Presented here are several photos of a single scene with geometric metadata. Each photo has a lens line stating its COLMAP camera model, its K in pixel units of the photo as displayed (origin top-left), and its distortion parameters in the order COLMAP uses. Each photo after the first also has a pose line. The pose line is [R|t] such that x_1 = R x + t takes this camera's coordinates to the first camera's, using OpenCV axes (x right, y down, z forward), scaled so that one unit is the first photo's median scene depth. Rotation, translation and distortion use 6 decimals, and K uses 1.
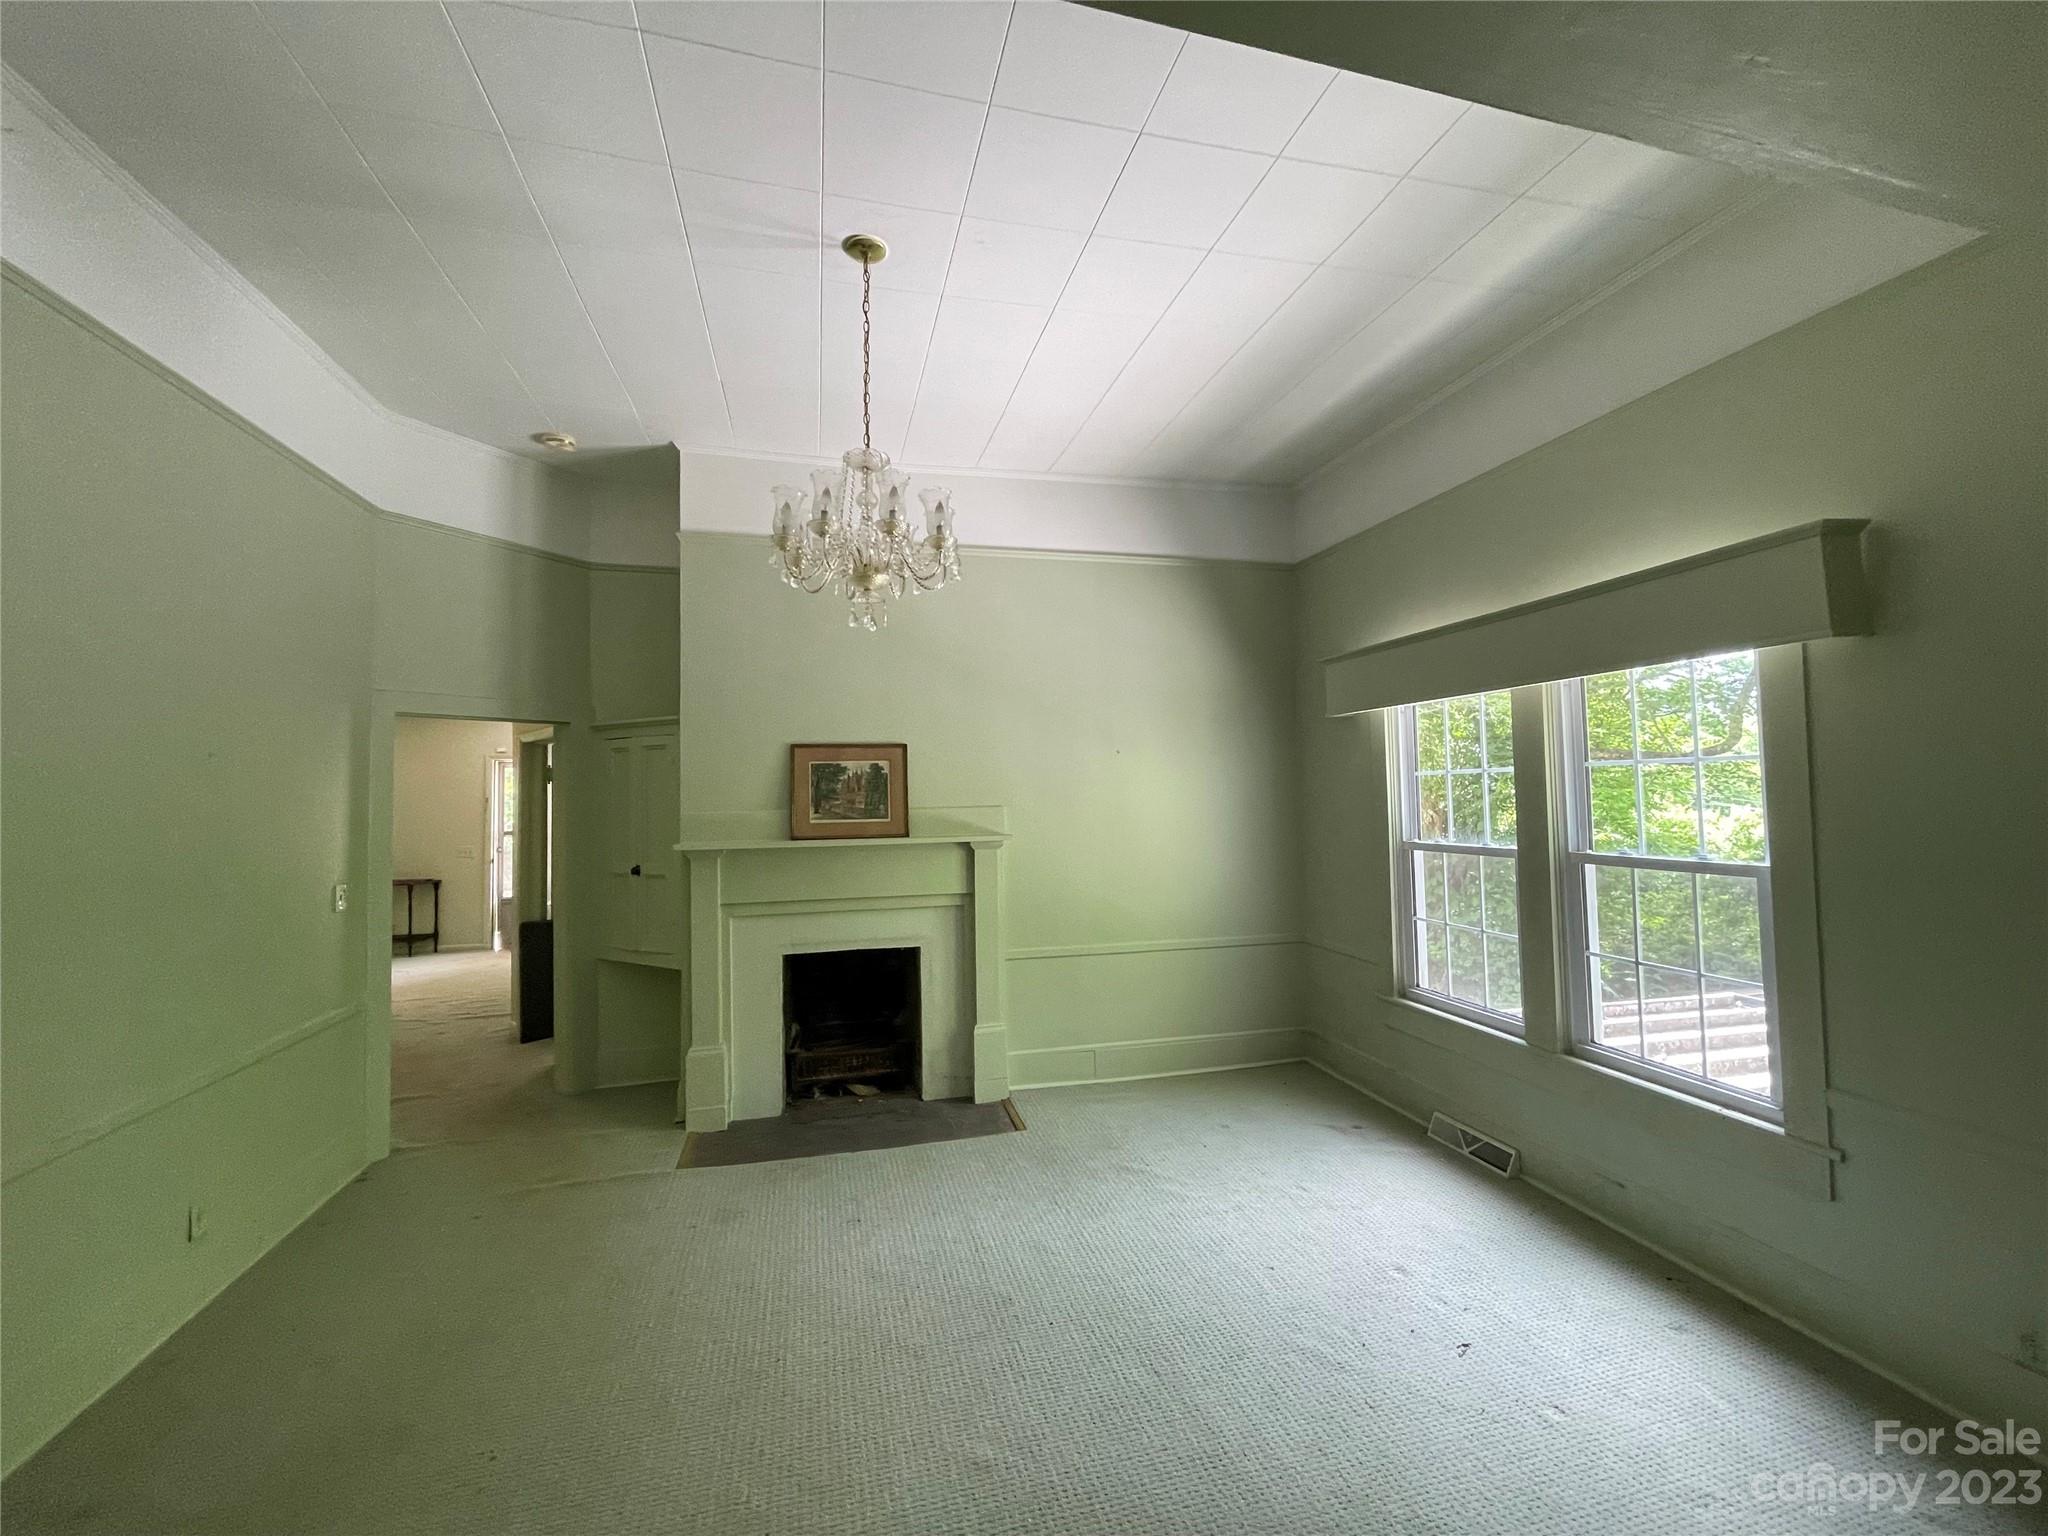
lens RADIAL K [[828.7, 0, 1020.2], [0, 828.7, 765.5], [0, 0, 1]] dist [-0.001781, 0.000004]
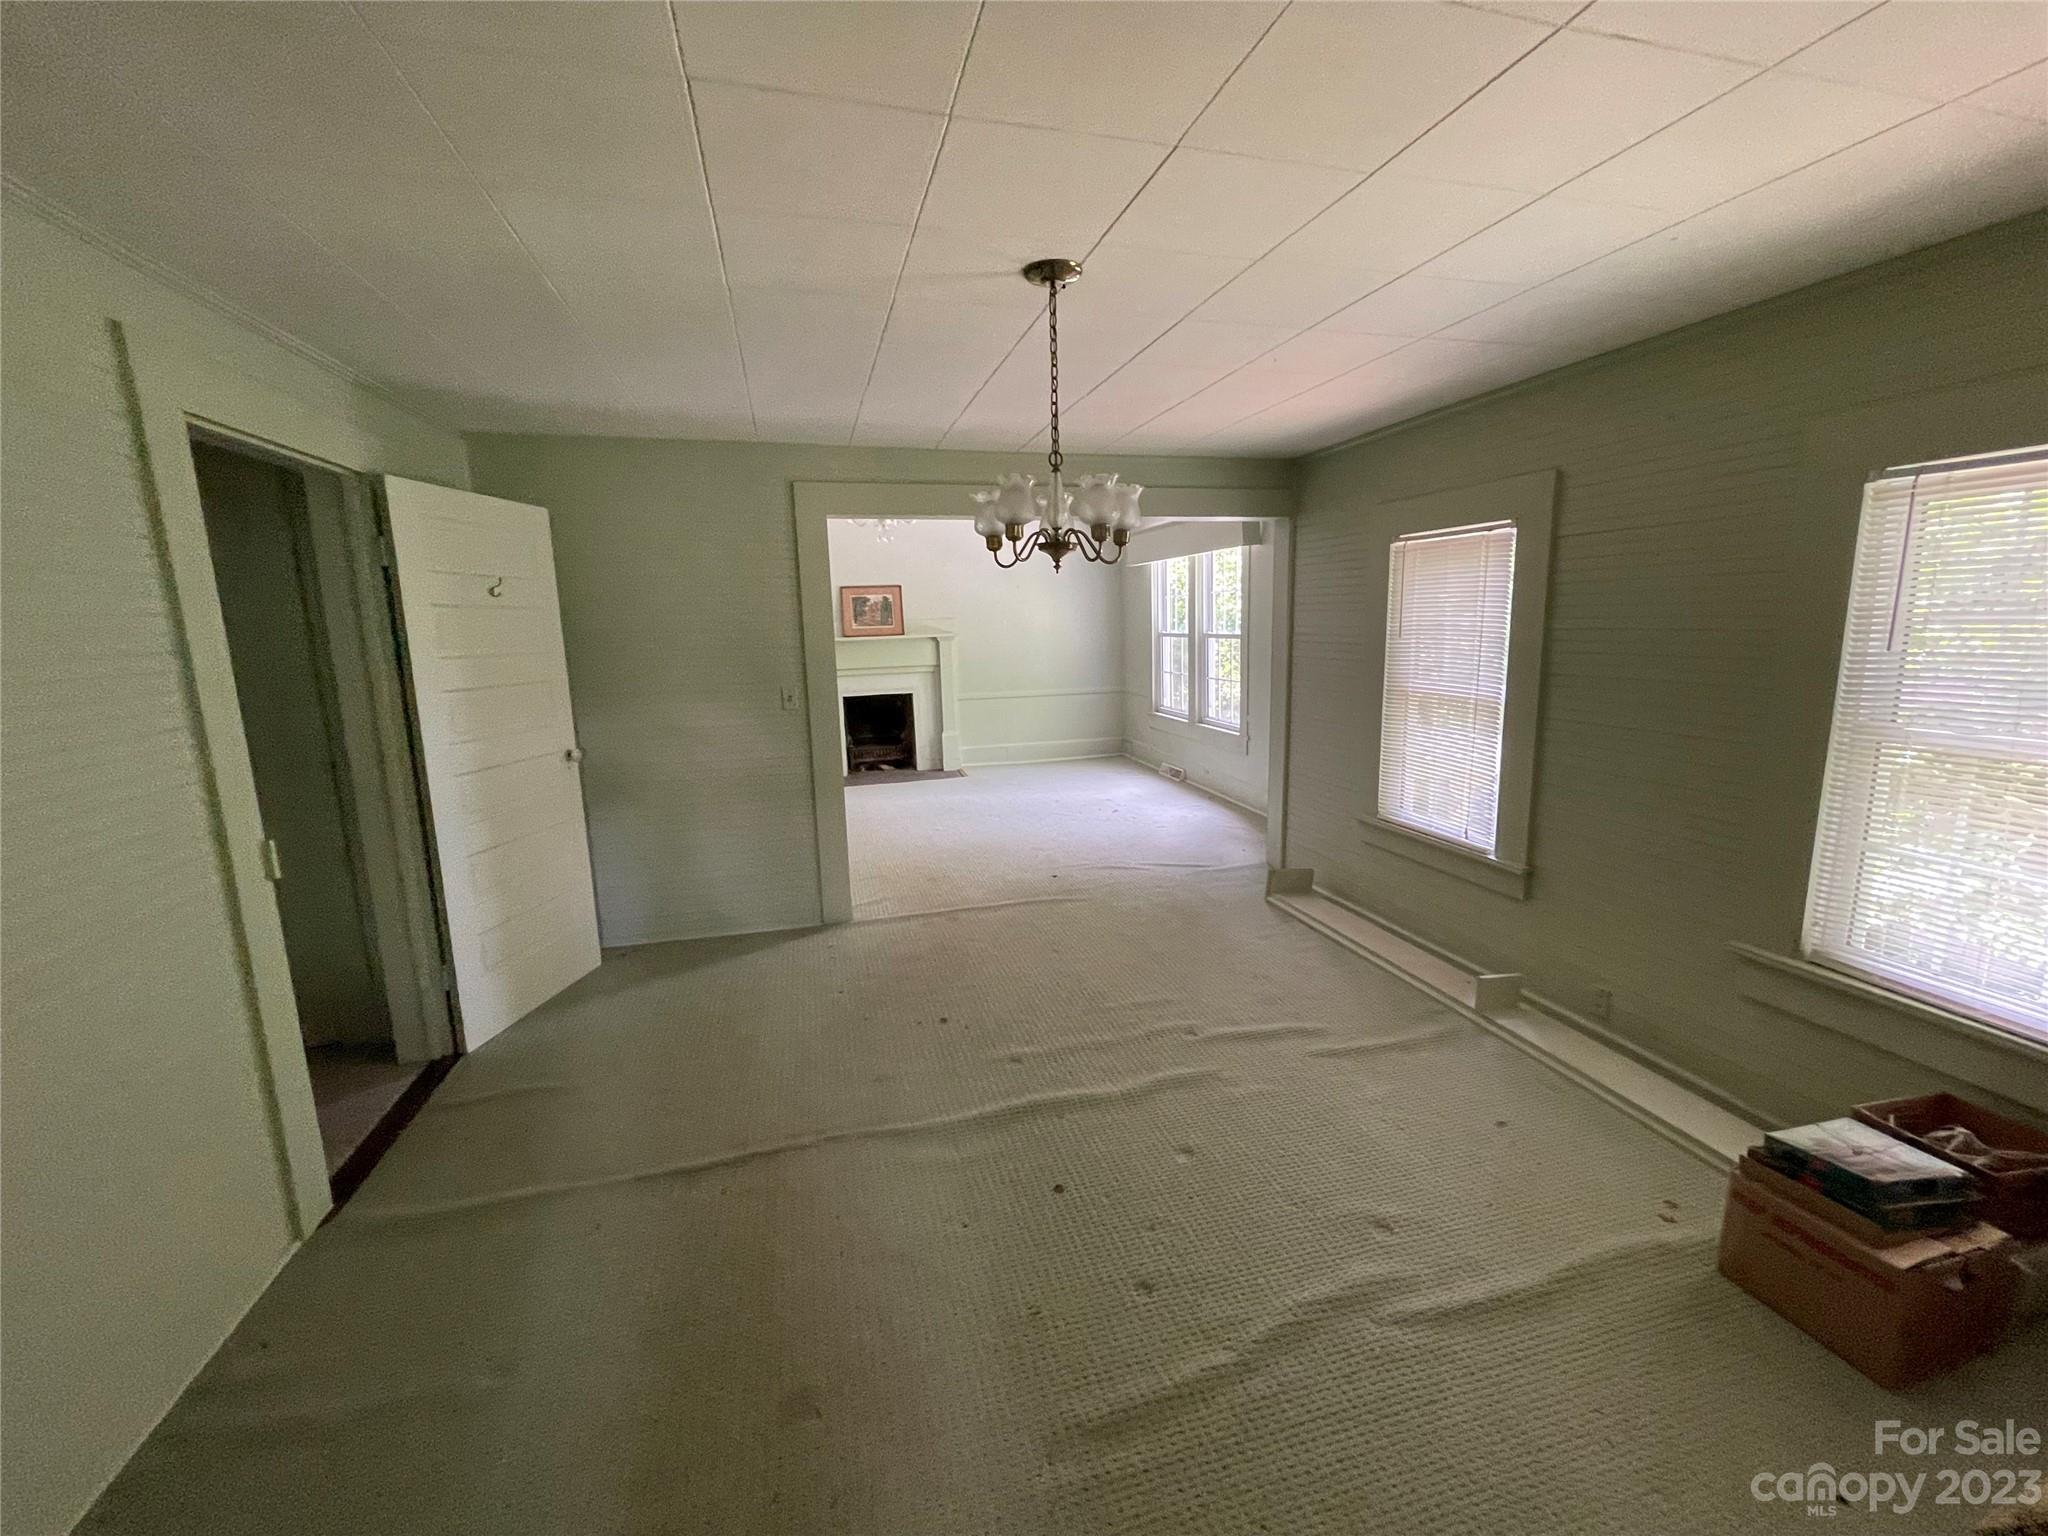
lens RADIAL K [[828.7, 0, 1017.4], [0, 828.7, 755.3], [0, 0, 1]] dist [-0.001781, 0.000004]
pose [[0.999510, -0.019290, 0.024640, 0.071319], [0.013843, 0.978723, 0.204717, -0.029690], [-0.028065, -0.204276, 0.978511, -0.922093]]
